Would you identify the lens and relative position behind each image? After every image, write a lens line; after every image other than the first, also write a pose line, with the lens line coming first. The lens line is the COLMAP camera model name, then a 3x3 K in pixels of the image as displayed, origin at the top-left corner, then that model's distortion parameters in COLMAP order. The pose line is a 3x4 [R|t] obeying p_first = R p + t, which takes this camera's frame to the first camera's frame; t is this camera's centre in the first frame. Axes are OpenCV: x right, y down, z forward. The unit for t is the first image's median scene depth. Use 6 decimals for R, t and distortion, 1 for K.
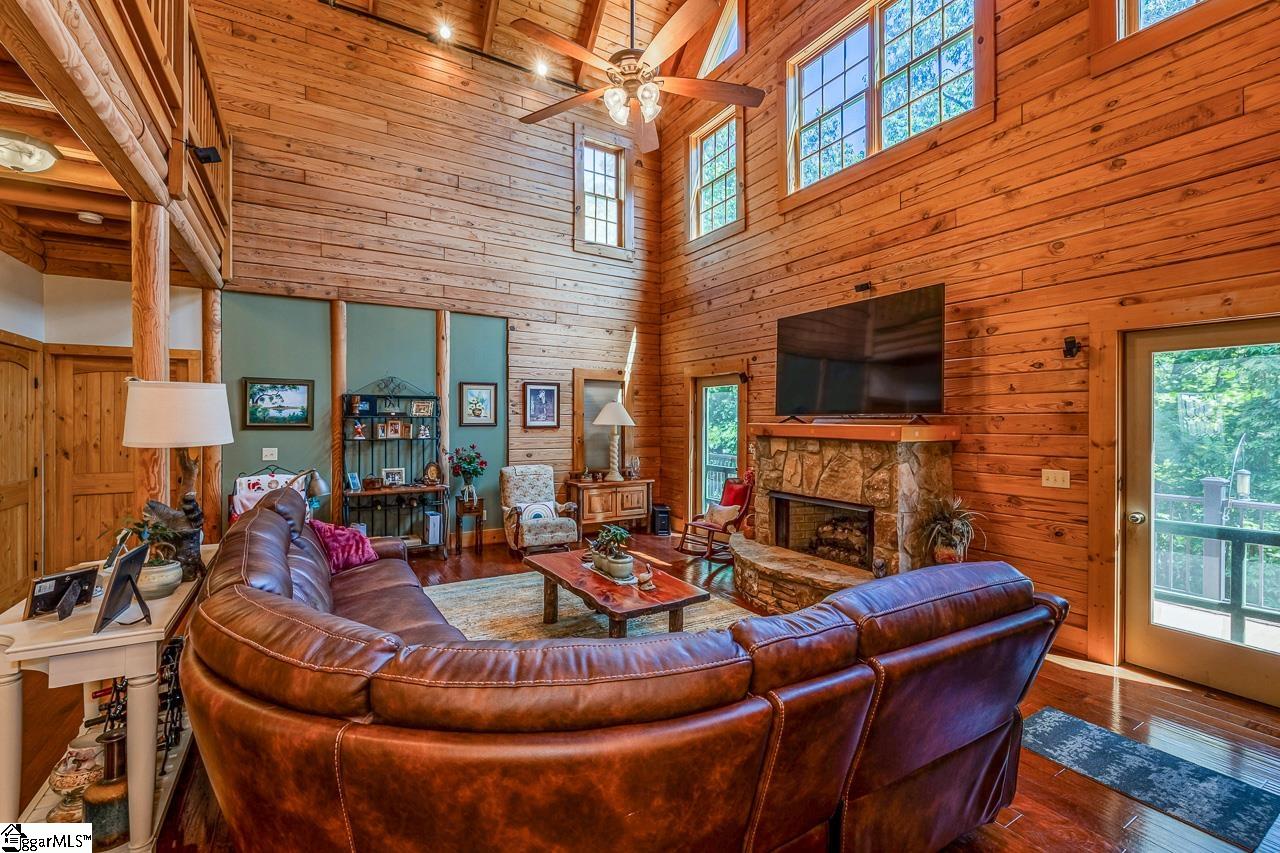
lens RADIAL K [[566.3, 0, 644.1], [0, 566.3, 421.4], [0, 0, 1]] dist [0.000345, -0.000518]
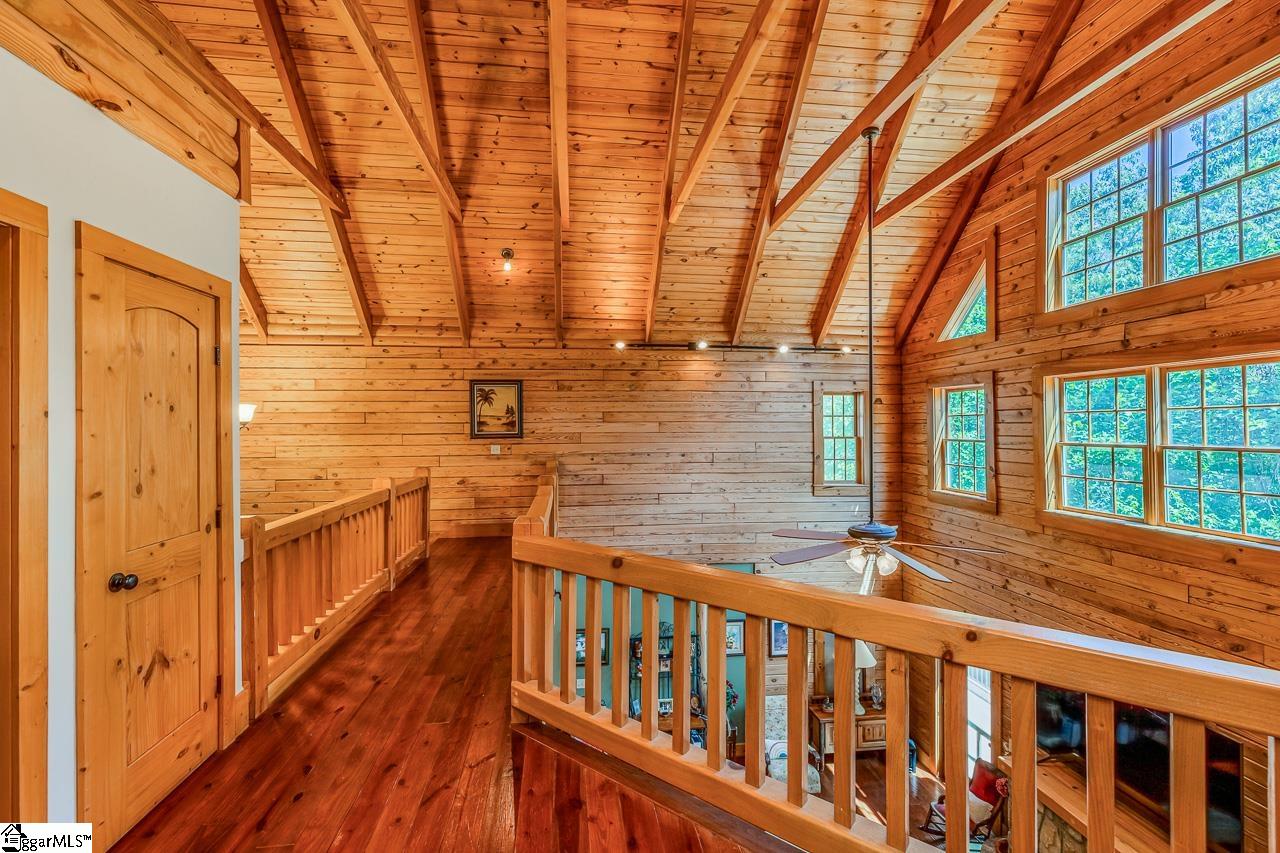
lens RADIAL K [[566.3, 0, 629.1], [0, 566.3, 427.5], [0, 0, 1]] dist [0.000345, -0.000518]
pose [[0.911204, -0.007581, -0.411885, 0.002555], [0.006491, 0.999971, -0.004045, -0.485952], [0.411904, 0.001013, 0.911227, -0.160219]]
